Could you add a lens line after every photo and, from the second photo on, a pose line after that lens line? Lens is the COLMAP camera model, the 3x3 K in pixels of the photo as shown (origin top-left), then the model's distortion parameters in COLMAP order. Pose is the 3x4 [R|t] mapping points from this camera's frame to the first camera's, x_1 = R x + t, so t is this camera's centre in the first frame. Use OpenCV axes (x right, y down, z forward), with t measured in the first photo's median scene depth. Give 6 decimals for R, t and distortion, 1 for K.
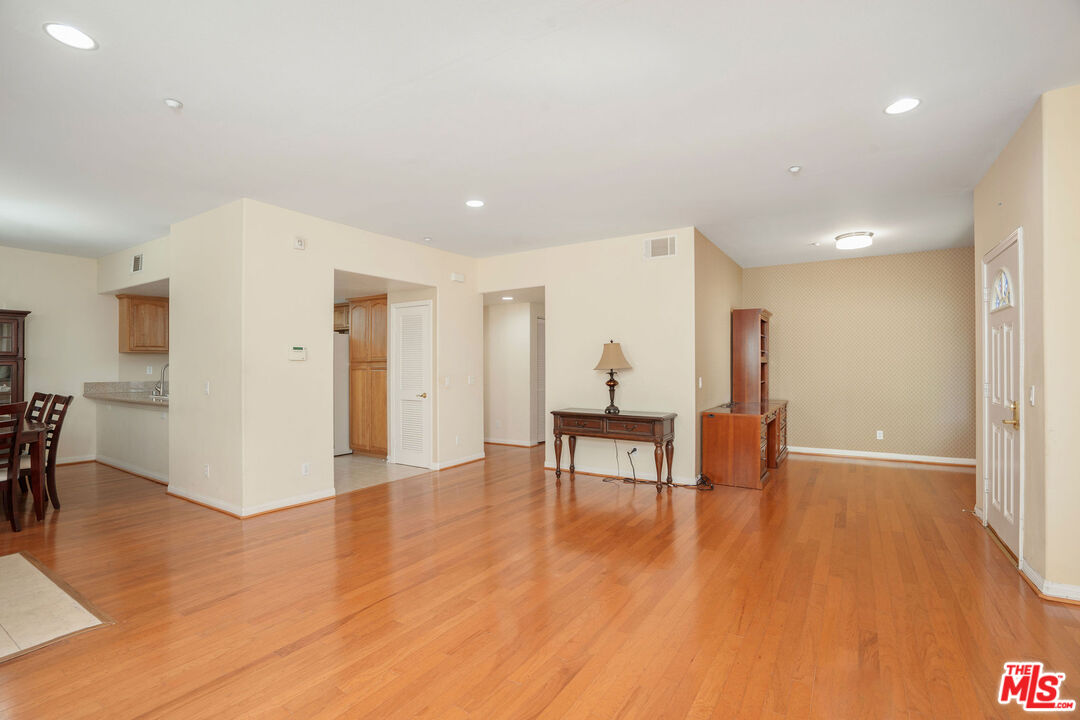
lens RADIAL K [[492.8, 0, 543.5], [0, 492.8, 357.5], [0, 0, 1]] dist [-0.003405, -0.000333]
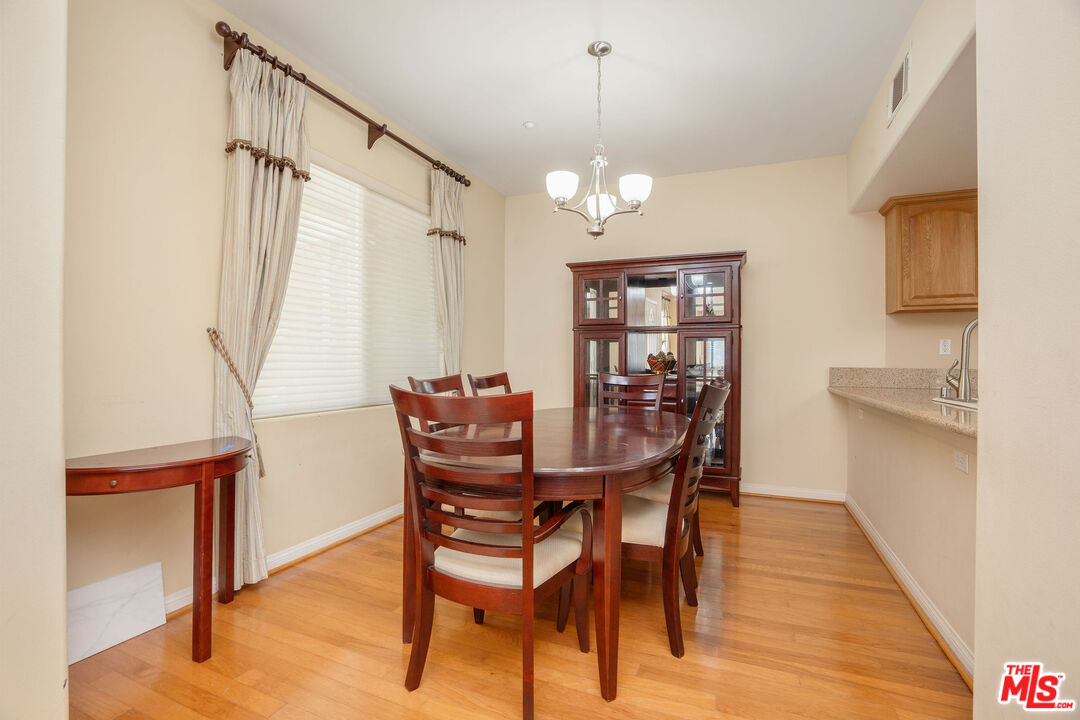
lens RADIAL K [[492.8, 0, 543.5], [0, 492.8, 357.5], [0, 0, 1]] dist [-0.003405, -0.000333]
pose [[0.180769, -0.009265, -0.983482, -0.390030], [0.005265, 0.999950, -0.008452, 0.039182], [0.983511, -0.003650, 0.180809, 0.518695]]
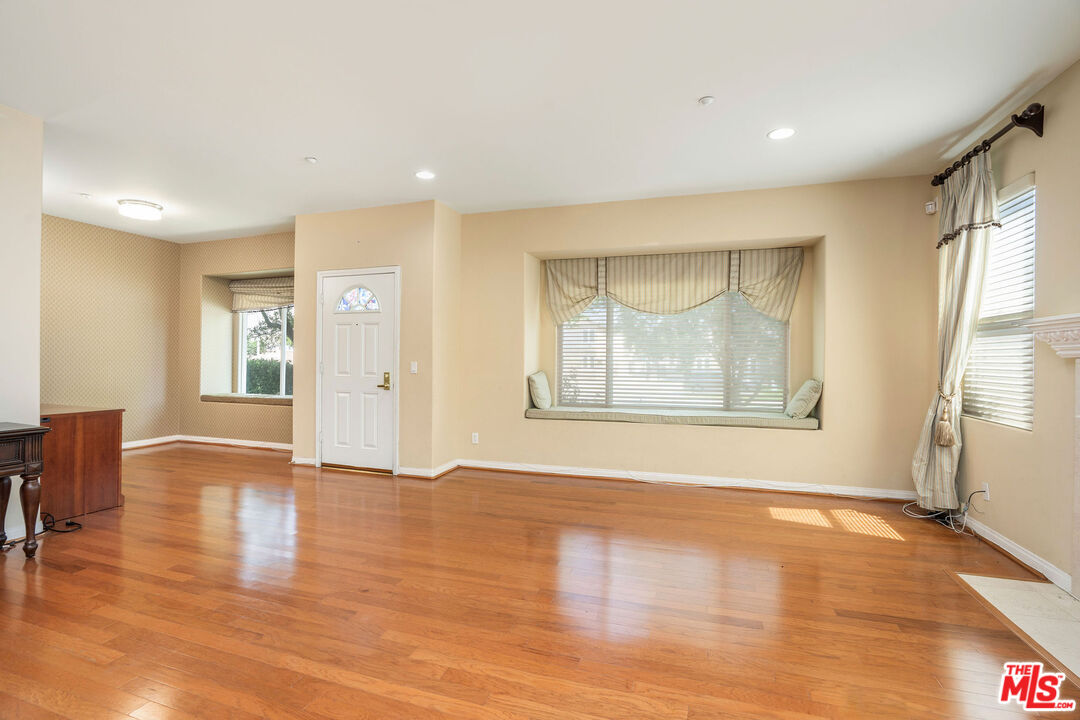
lens RADIAL K [[497.5, 0, 540.0], [0, 497.5, 360.0], [0, 0, 1]] dist [-0.036580, -0.000121]
pose [[-0.230756, 0.000998, 0.973011, -1.036218], [-0.021012, 0.999761, -0.006009, 0.075493], [-0.972785, -0.021831, -0.230679, 1.285903]]
